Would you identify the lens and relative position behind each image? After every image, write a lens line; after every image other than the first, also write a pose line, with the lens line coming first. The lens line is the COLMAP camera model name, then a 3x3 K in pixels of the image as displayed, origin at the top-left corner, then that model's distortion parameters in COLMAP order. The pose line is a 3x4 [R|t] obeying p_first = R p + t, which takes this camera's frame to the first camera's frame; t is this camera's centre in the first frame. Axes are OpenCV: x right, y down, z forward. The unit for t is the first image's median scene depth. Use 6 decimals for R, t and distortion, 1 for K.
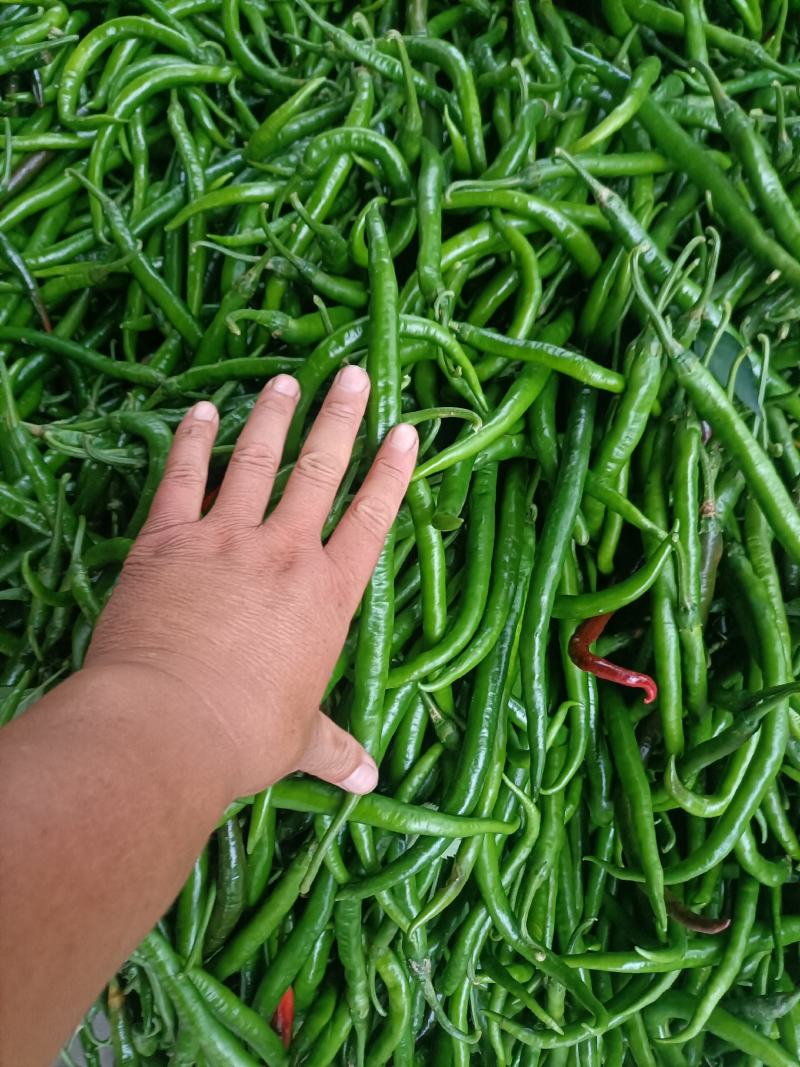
lens RADIAL K [[776.2, 0, 393.7], [0, 776.2, 535.0], [0, 0, 1]] dist [0.028807, -0.004194]
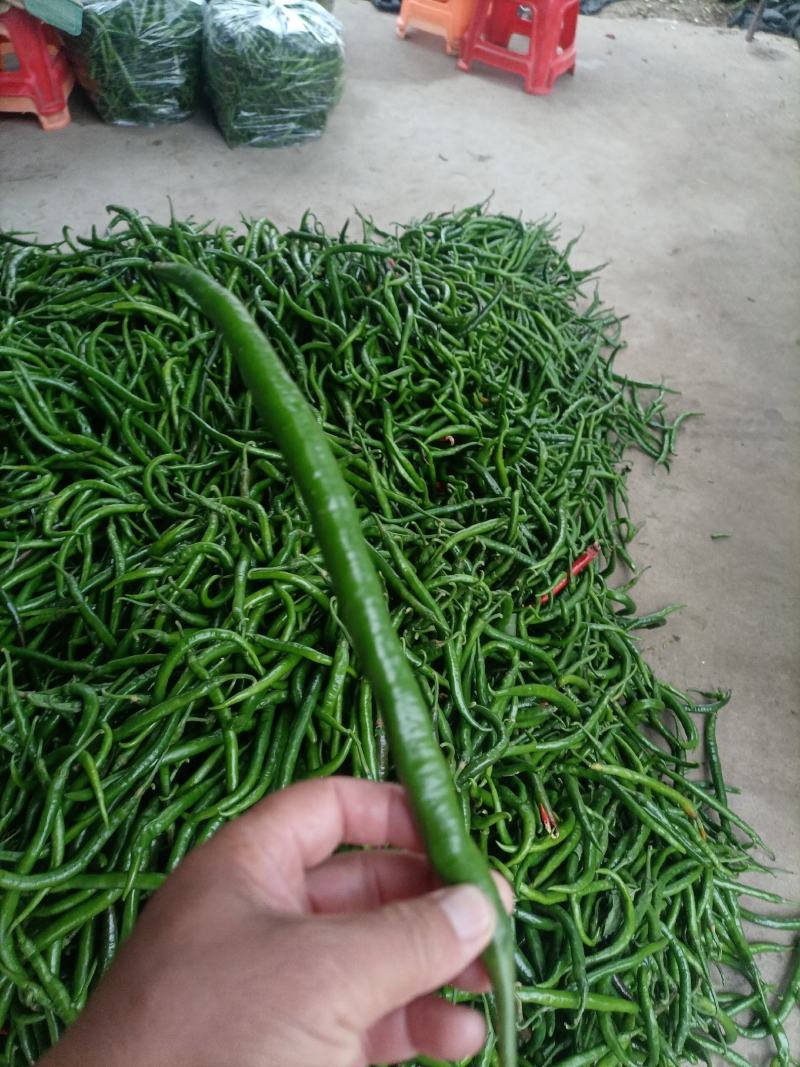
lens RADIAL K [[776.2, 0, 393.7], [0, 776.2, 535.0], [0, 0, 1]] dist [0.028807, -0.004194]
pose [[0.991894, -0.004232, 0.127001, 0.164682], [0.054657, 0.916476, -0.396339, 0.262963], [-0.114716, 0.400068, 0.909278, -0.826959]]
